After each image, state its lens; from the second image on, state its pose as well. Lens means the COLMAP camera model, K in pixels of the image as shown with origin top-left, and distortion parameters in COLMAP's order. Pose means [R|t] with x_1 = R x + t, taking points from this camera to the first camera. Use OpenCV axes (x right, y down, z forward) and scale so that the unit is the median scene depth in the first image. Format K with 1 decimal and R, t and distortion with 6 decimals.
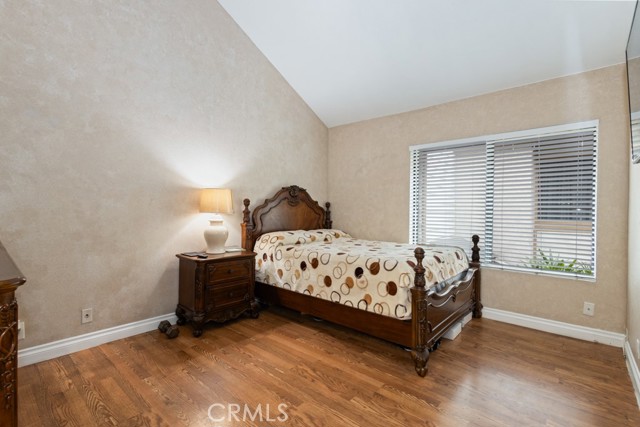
lens RADIAL K [[296.7, 0, 319.7], [0, 296.7, 212.7], [0, 0, 1]] dist [0.007784, 0.000584]
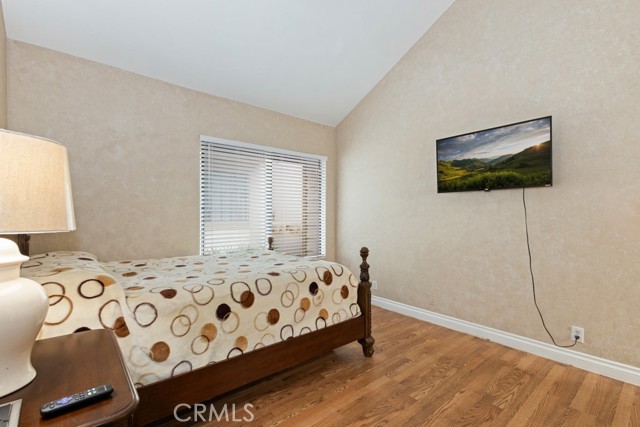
lens RADIAL K [[296.7, 0, 319.6], [0, 296.7, 213.7], [0, 0, 1]] dist [0.007784, 0.000584]
pose [[0.152263, -0.009741, 0.988292, -0.646228], [0.006259, 0.999941, 0.008891, -0.017607], [-0.988320, 0.004832, 0.152315, 0.784410]]
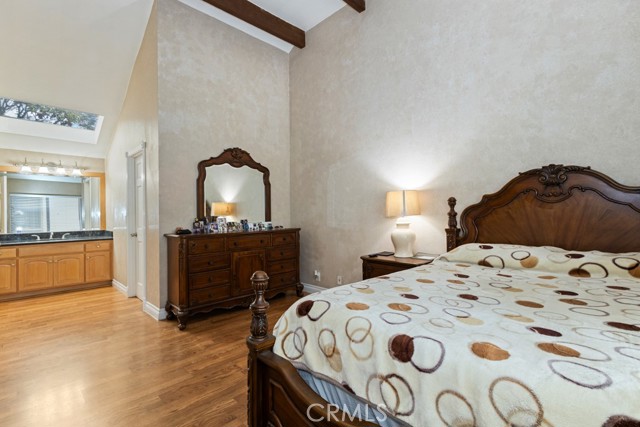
lens RADIAL K [[296.7, 0, 320.8], [0, 296.7, 215.2], [0, 0, 1]] dist [0.007784, 0.000584]
pose [[-0.070961, -0.011295, -0.997415, 0.734312], [-0.002068, 0.999935, -0.011176, 0.013360], [0.997477, 0.001270, -0.070980, 0.913284]]
